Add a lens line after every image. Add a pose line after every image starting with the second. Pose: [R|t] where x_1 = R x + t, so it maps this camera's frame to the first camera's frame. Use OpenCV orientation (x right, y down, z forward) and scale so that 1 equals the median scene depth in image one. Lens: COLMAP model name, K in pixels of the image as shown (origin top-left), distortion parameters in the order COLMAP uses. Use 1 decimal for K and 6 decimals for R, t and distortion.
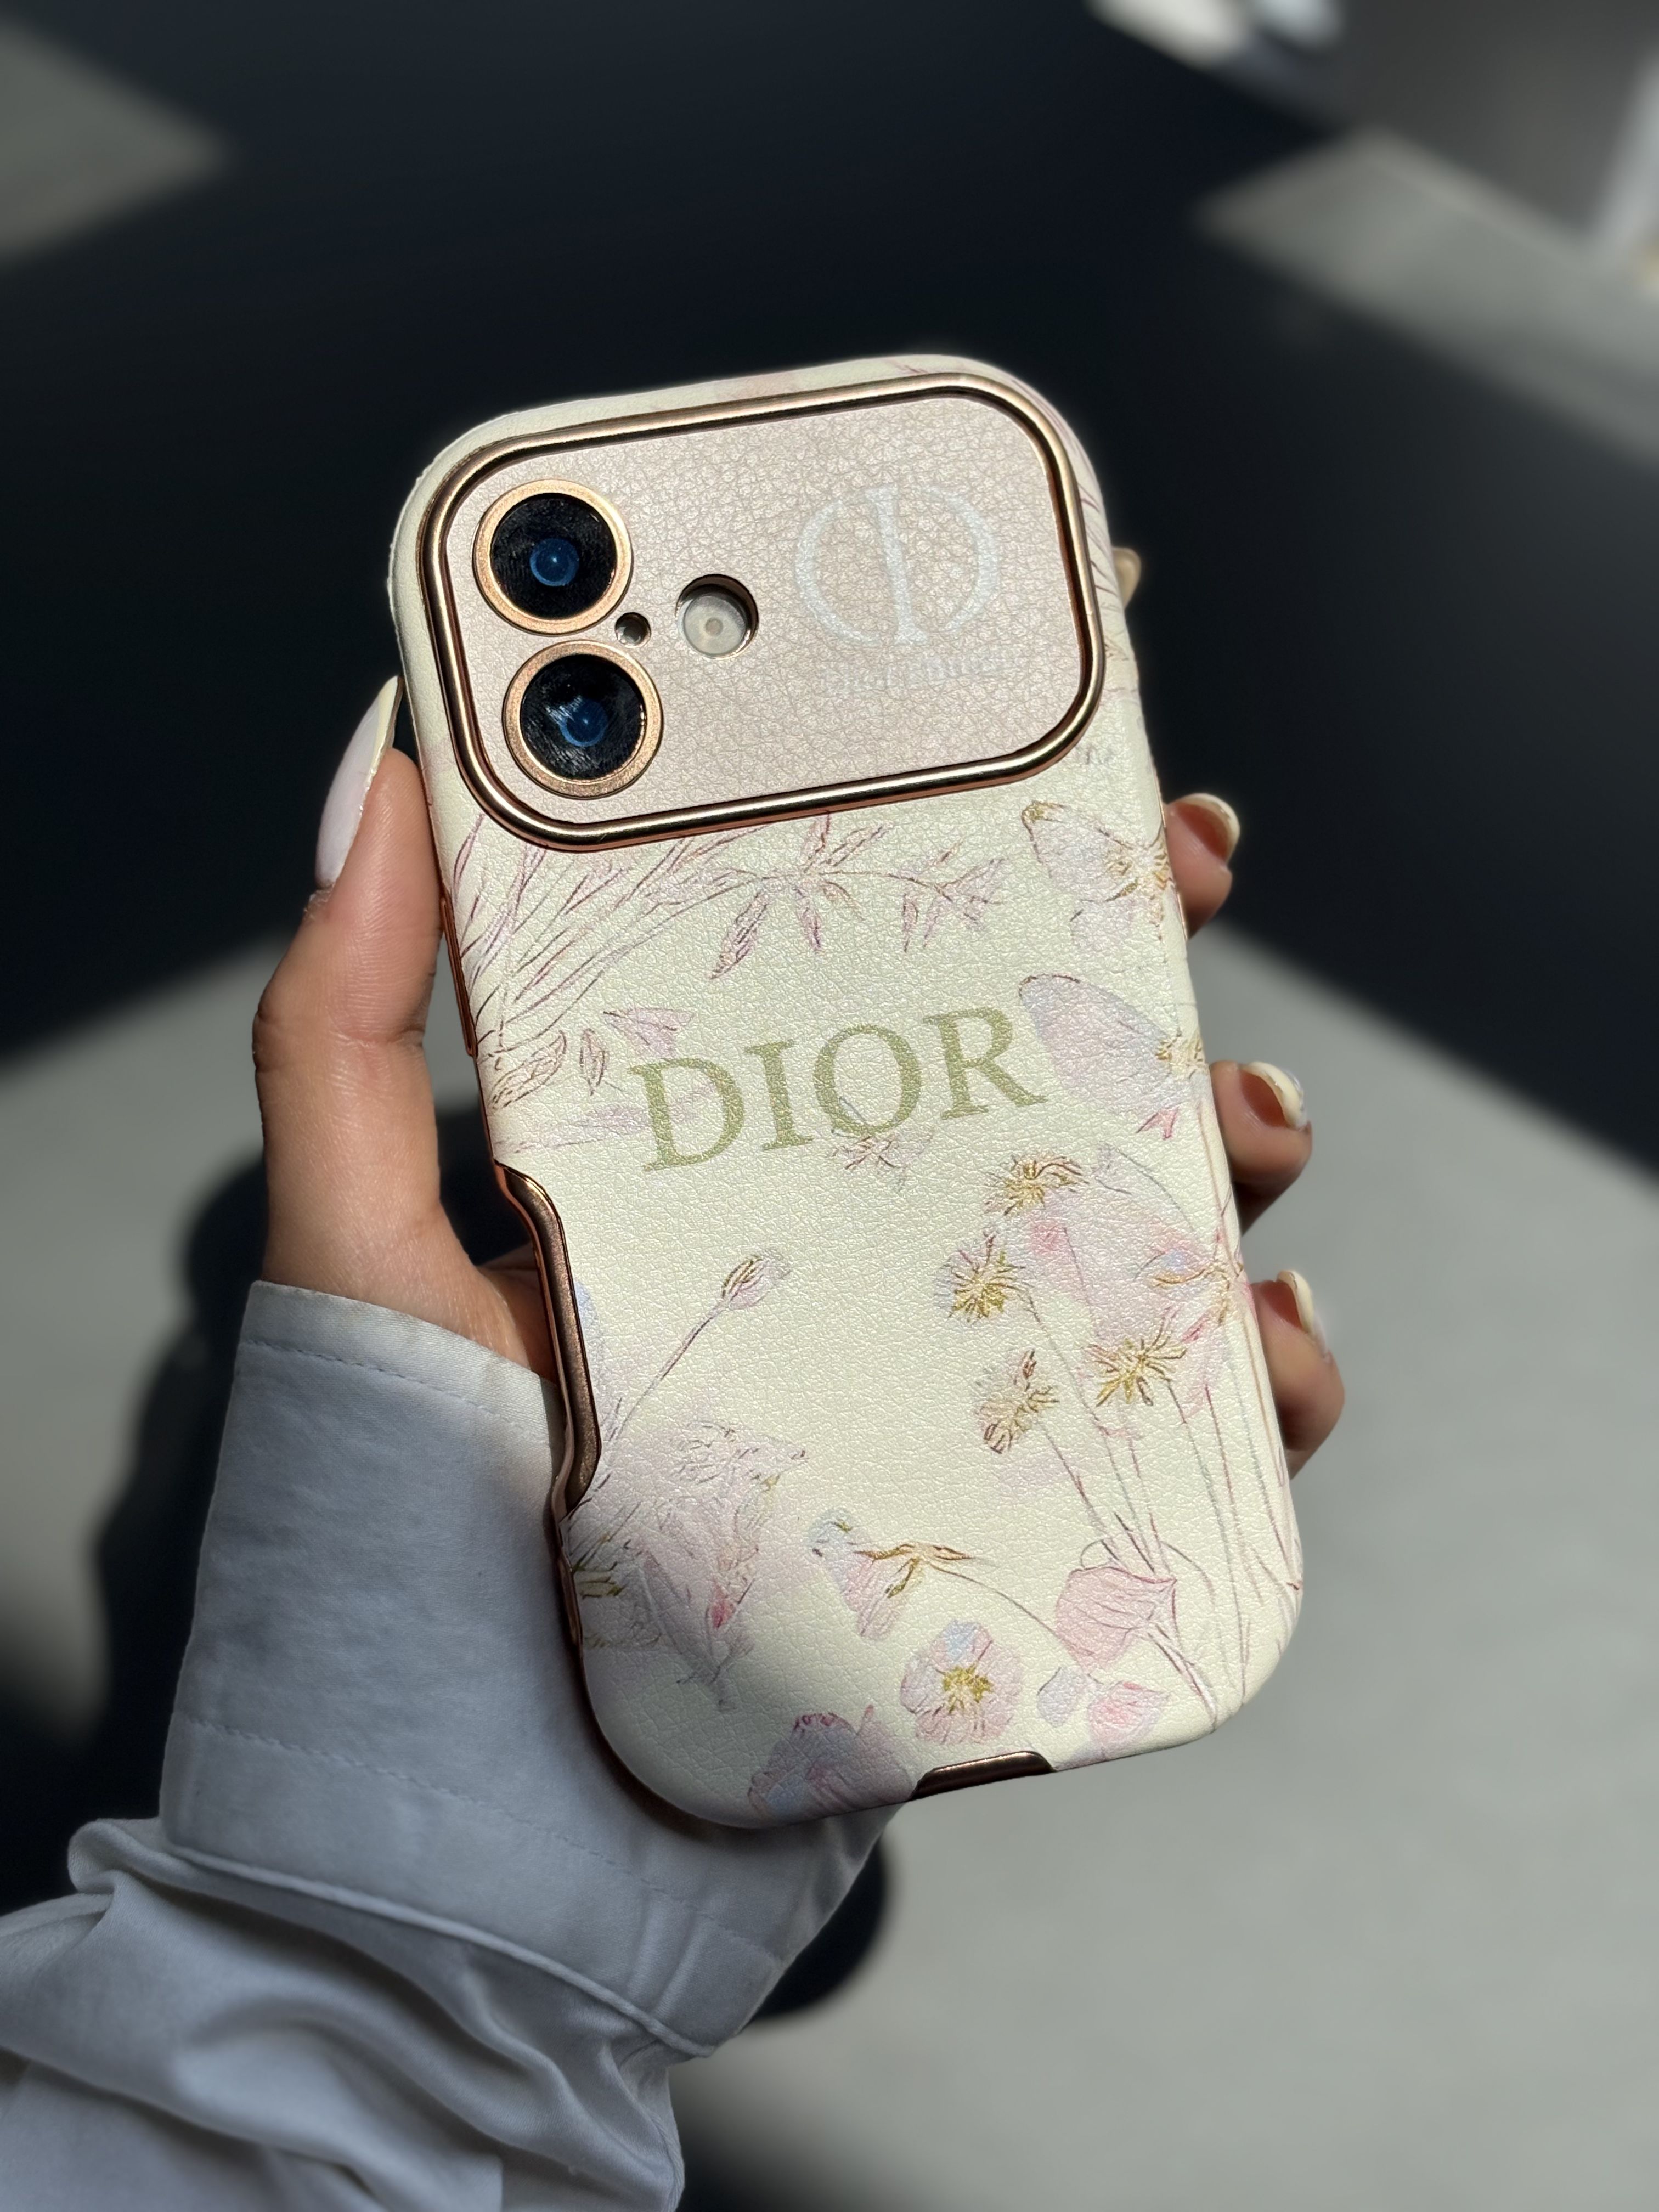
lens RADIAL K [[3446.2, 0, 772.8], [0, 3446.2, 1091.3], [0, 0, 1]] dist [0.166102, 0.000000]
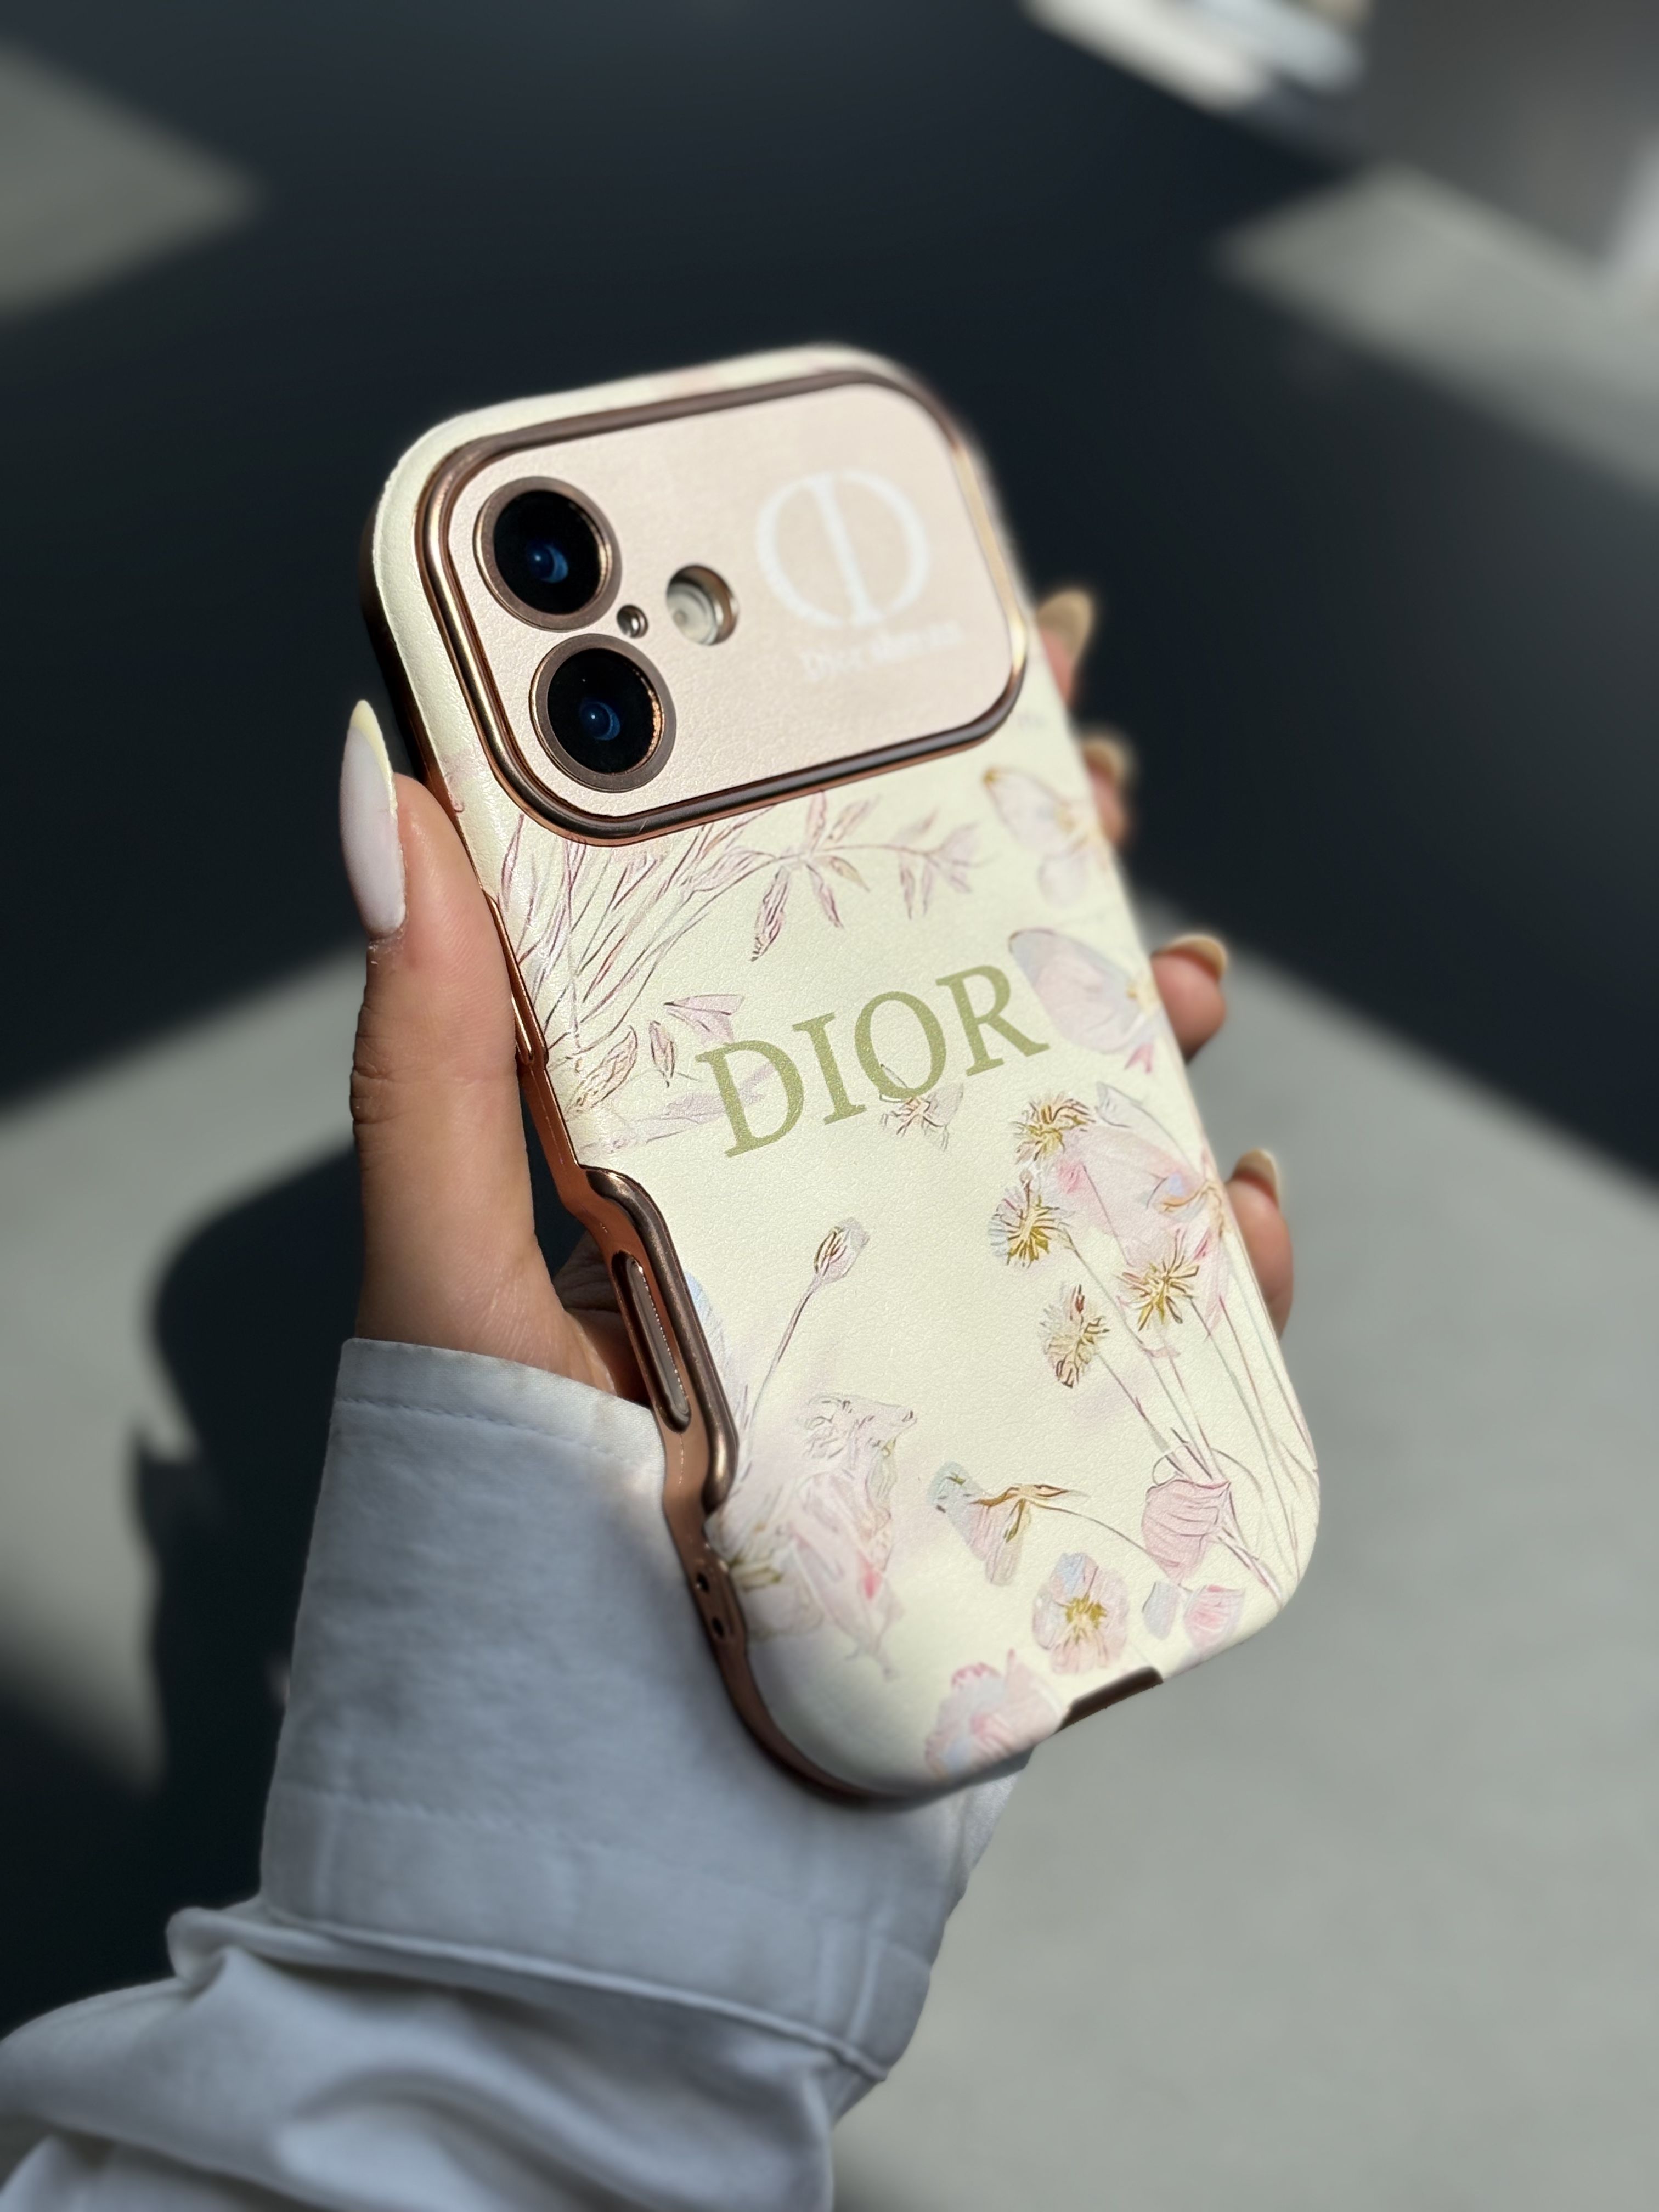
lens RADIAL K [[3446.2, 0, 819.3], [0, 3446.2, 1088.4], [0, 0, 1]] dist [0.166102, 0.000000]
pose [[0.899073, -0.112920, 0.422986, -0.427234], [0.140208, 0.989543, -0.033849, 0.040607], [-0.414741, 0.089738, 0.905504, 0.088977]]
